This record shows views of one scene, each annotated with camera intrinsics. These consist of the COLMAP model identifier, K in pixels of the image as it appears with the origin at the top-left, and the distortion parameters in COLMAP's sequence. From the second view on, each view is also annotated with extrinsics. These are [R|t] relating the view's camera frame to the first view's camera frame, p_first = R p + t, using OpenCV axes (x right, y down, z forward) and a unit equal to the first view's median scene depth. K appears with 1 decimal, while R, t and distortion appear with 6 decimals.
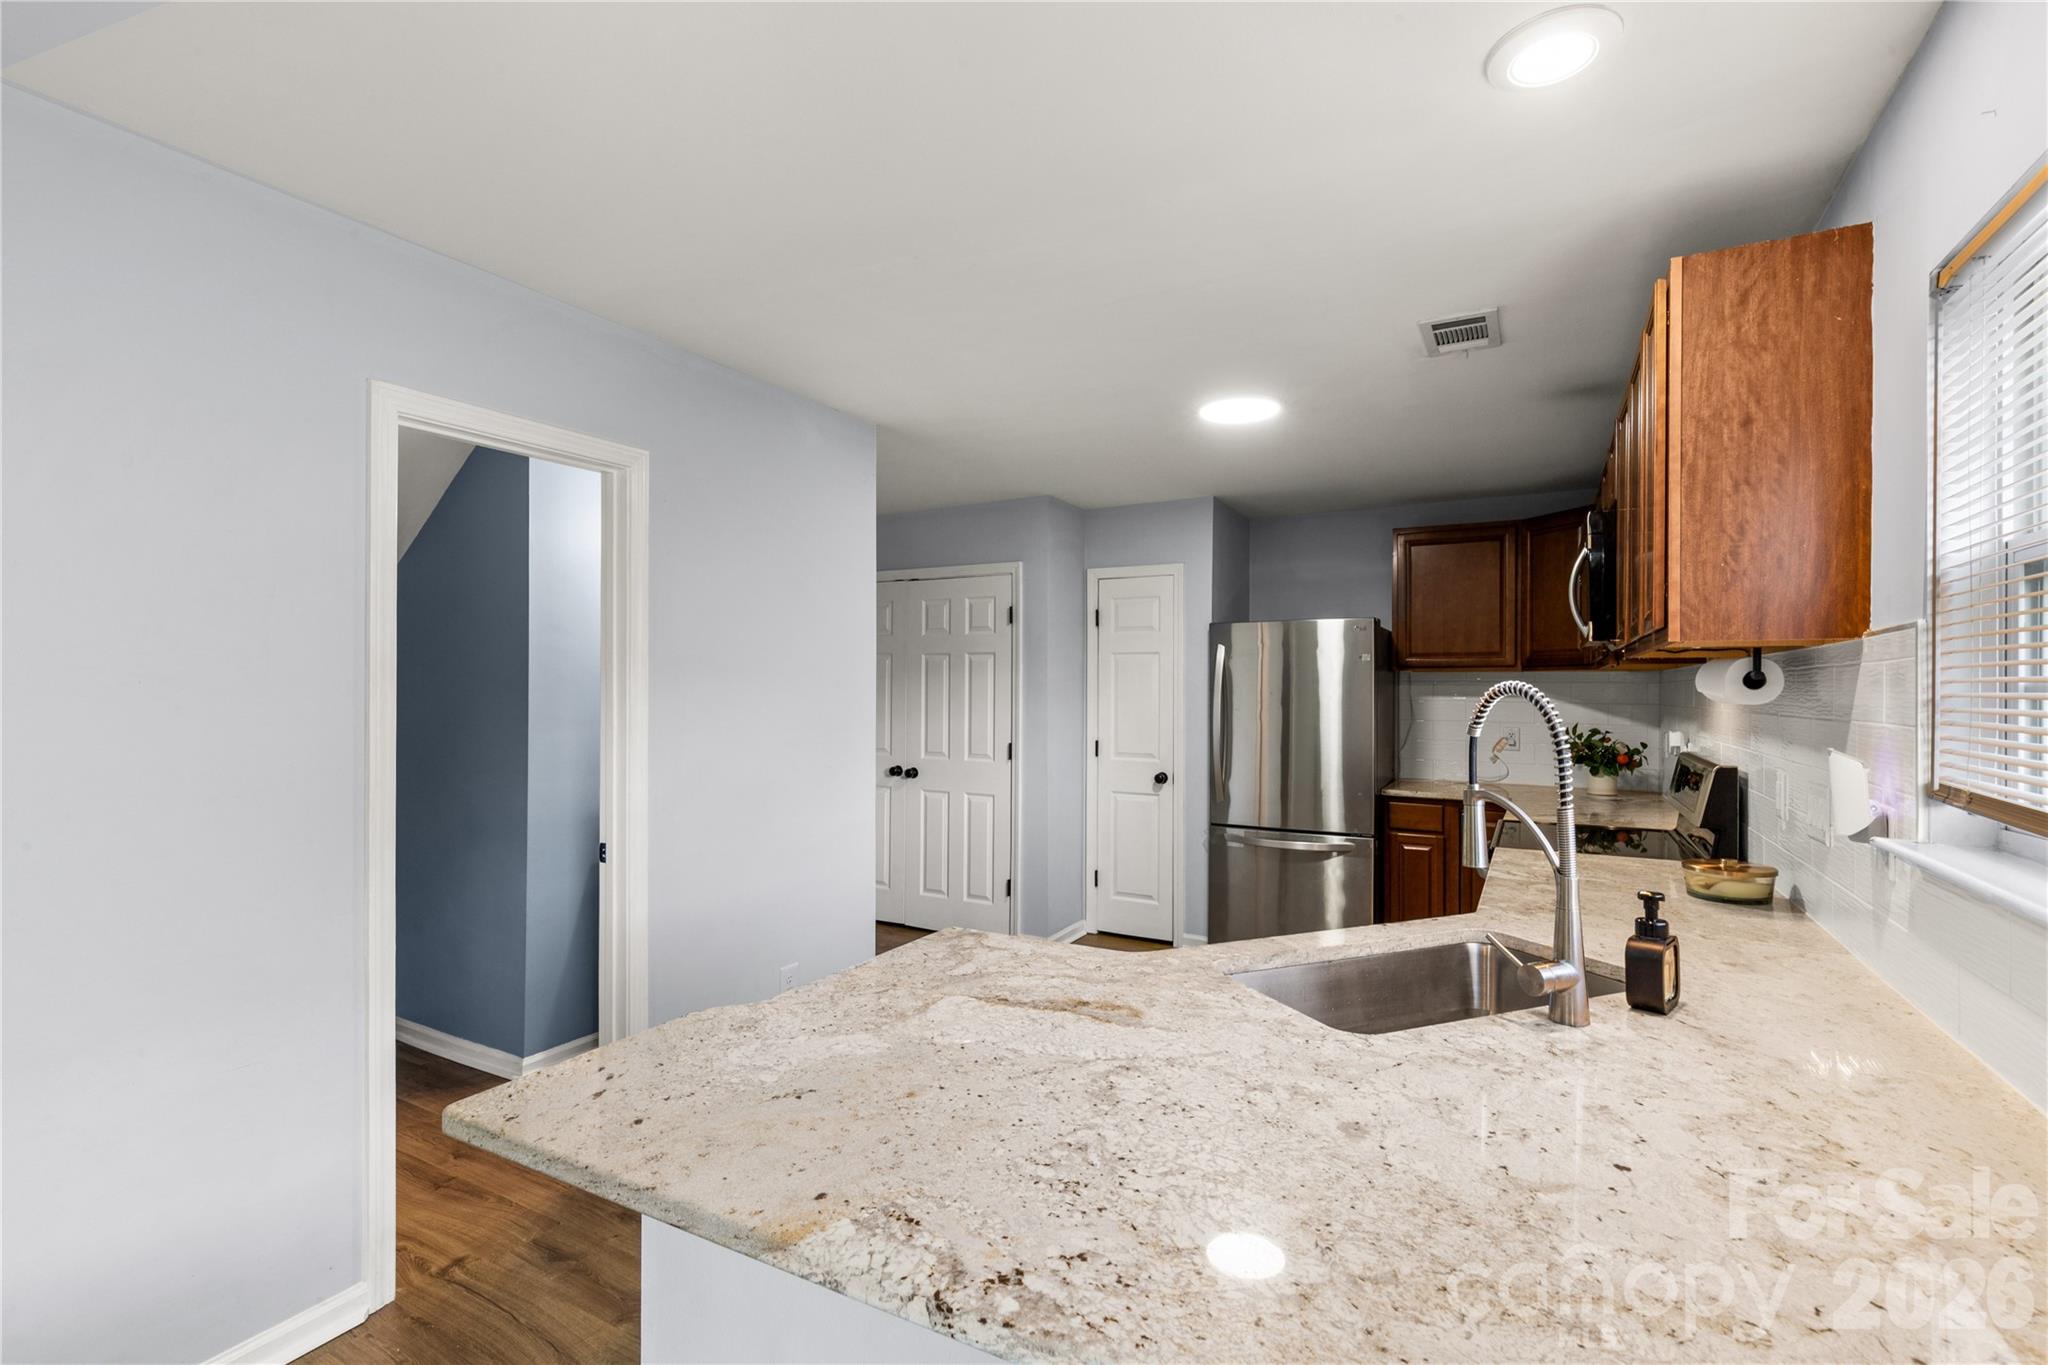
lens RADIAL K [[929.6, 0, 1017.2], [0, 929.6, 687.5], [0, 0, 1]] dist [0.007164, 0.000604]
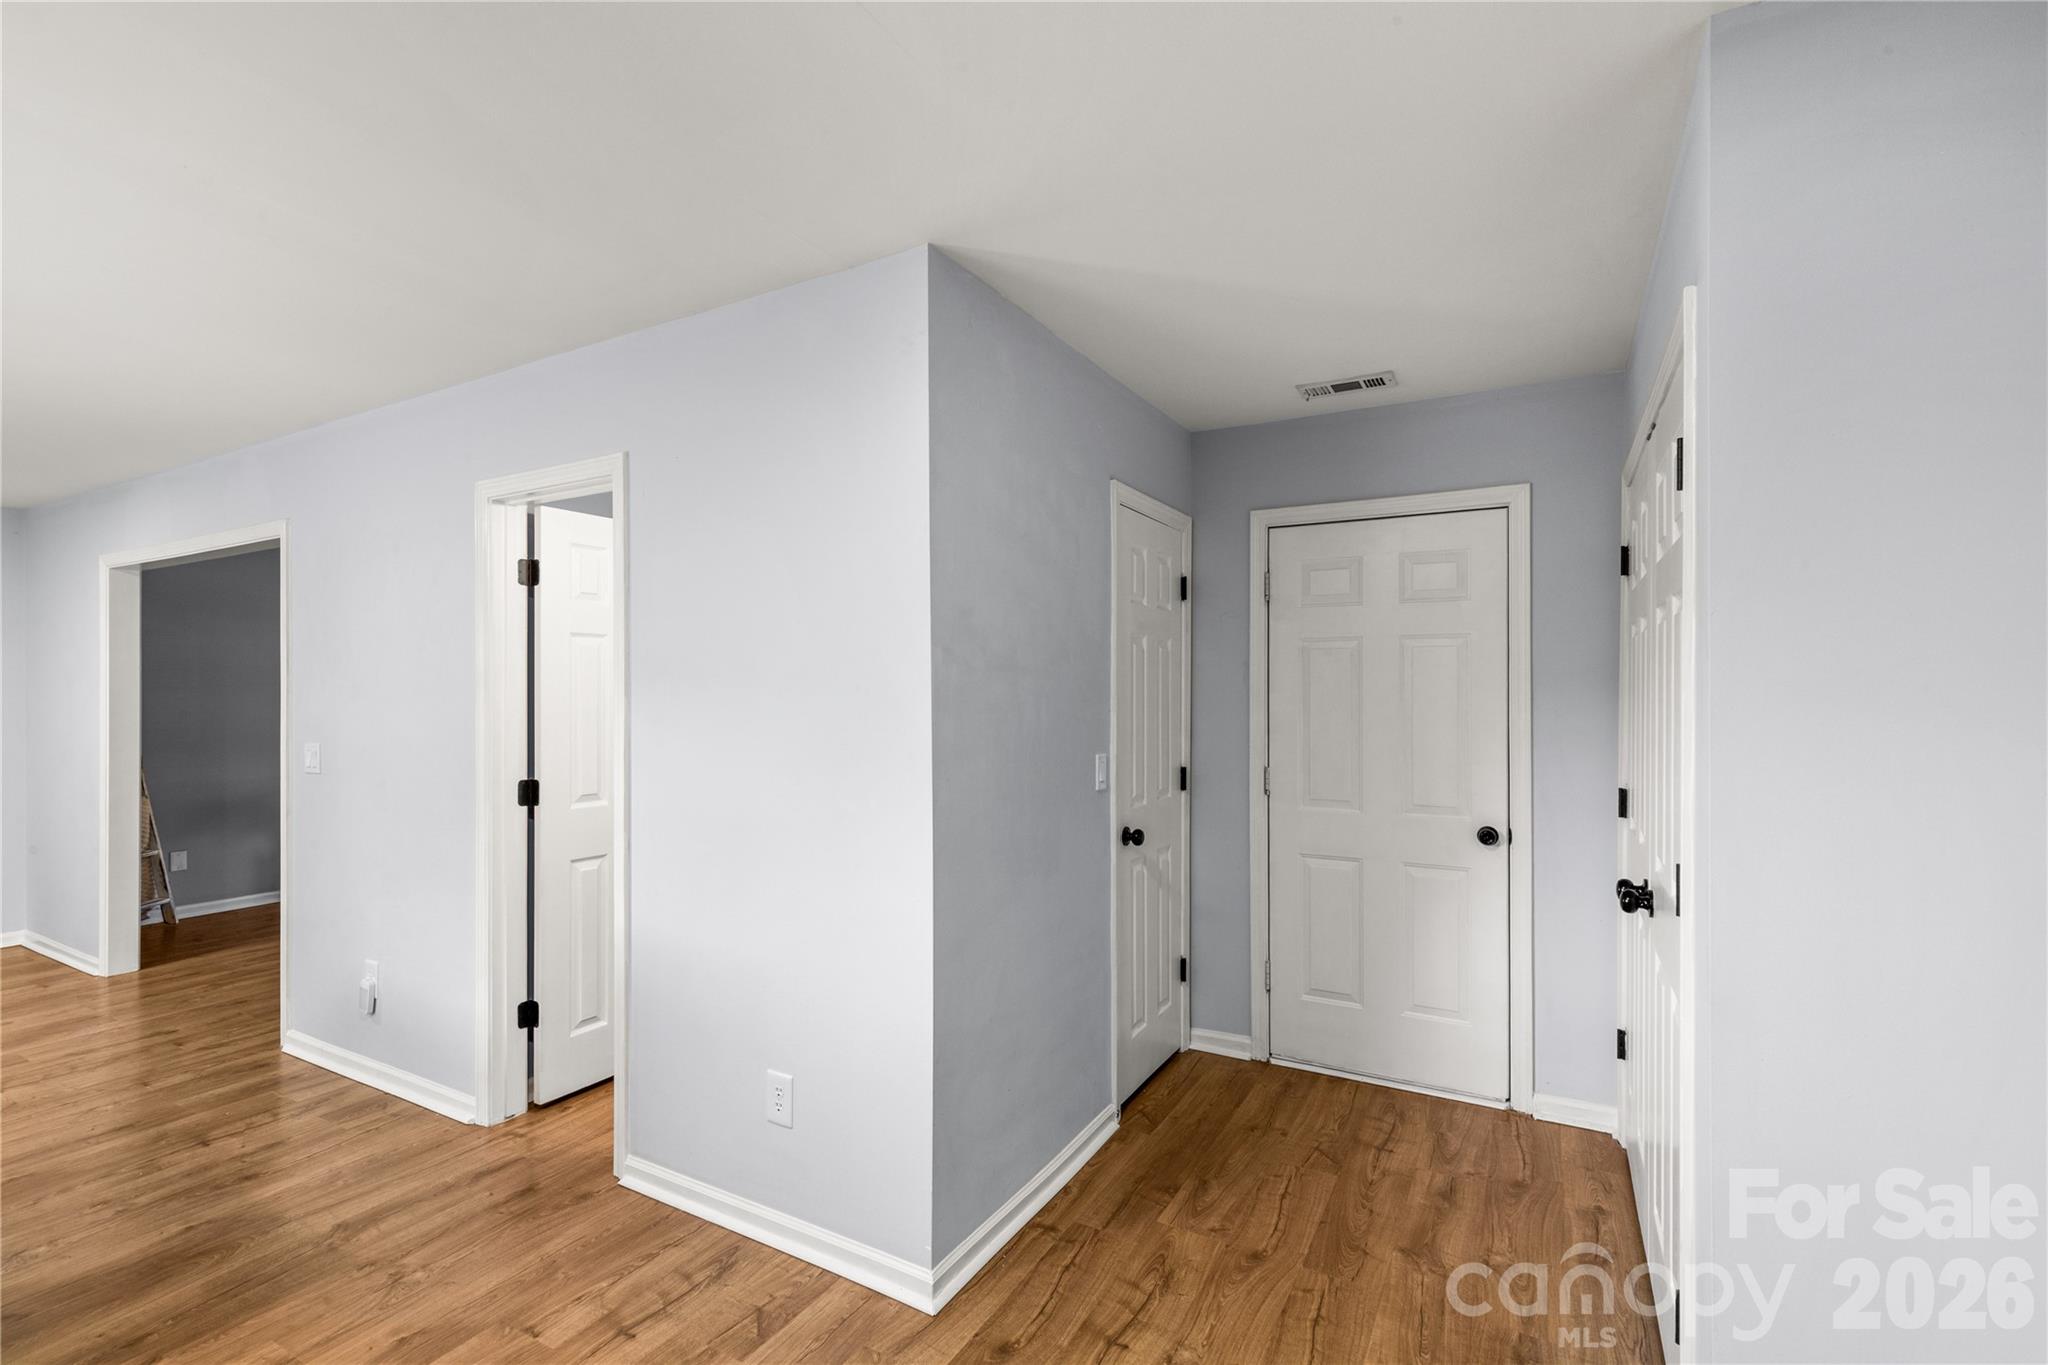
lens RADIAL K [[929.6, 0, 1036.8], [0, 929.6, 698.6], [0, 0, 1]] dist [0.007164, 0.000604]
pose [[-0.003889, 0.004469, -0.999982, 0.395617], [0.000048, 0.999990, 0.004469, 0.001362], [0.999992, -0.000030, -0.003889, 0.984447]]
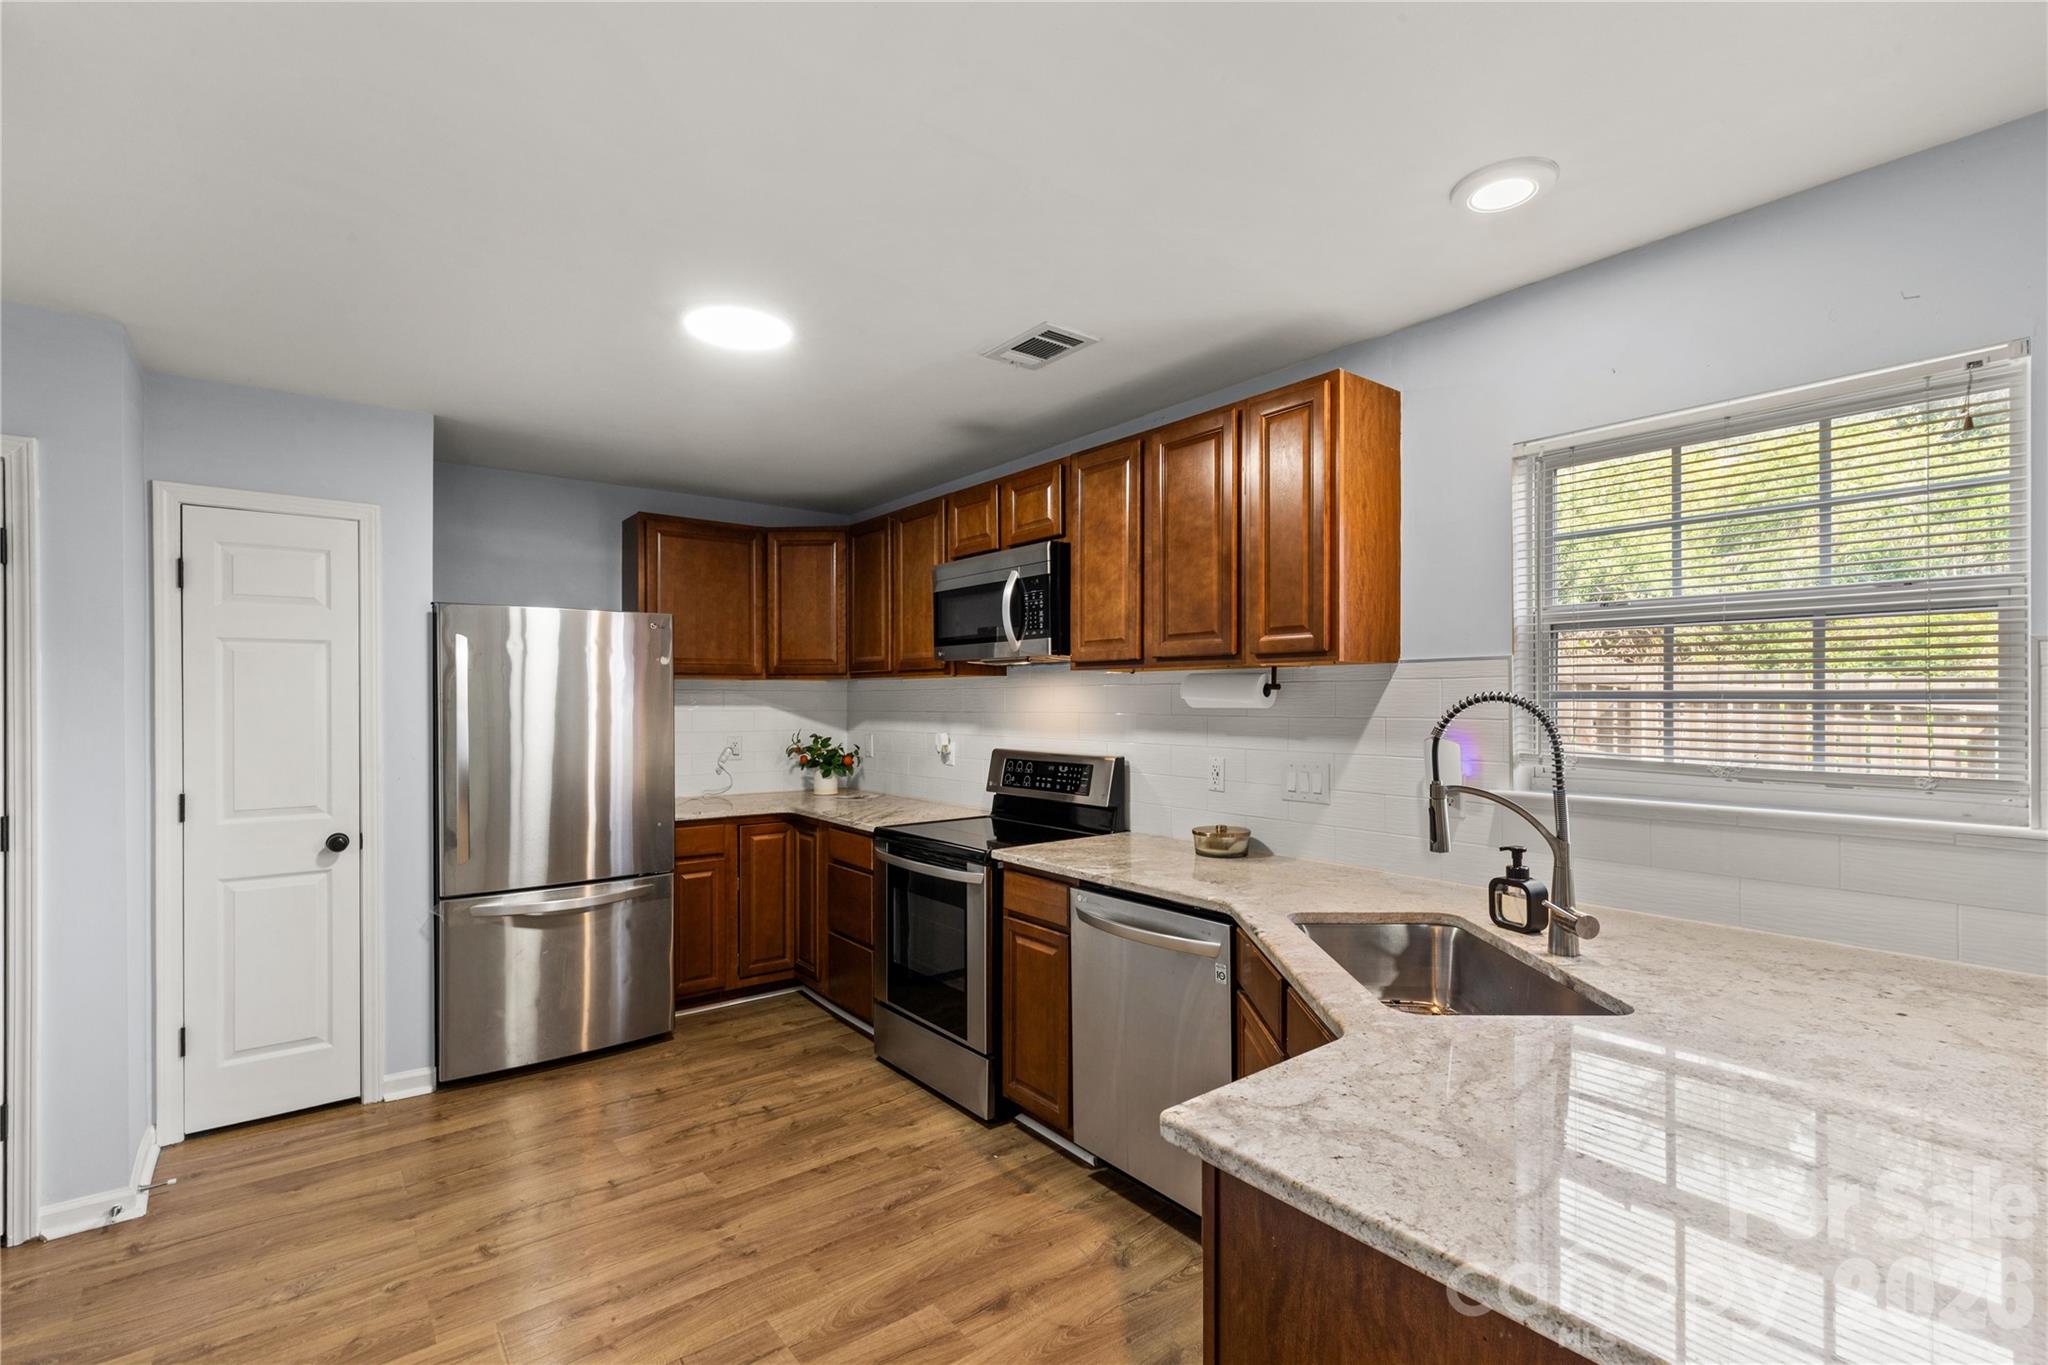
lens RADIAL K [[929.6, 0, 1031.6], [0, 929.6, 695.5], [0, 0, 1]] dist [0.007164, 0.000604]
pose [[0.378422, -0.002356, 0.925630, -0.314648], [0.001733, 0.999997, 0.001837, -0.002013], [-0.925632, 0.000909, 0.378425, 0.422122]]
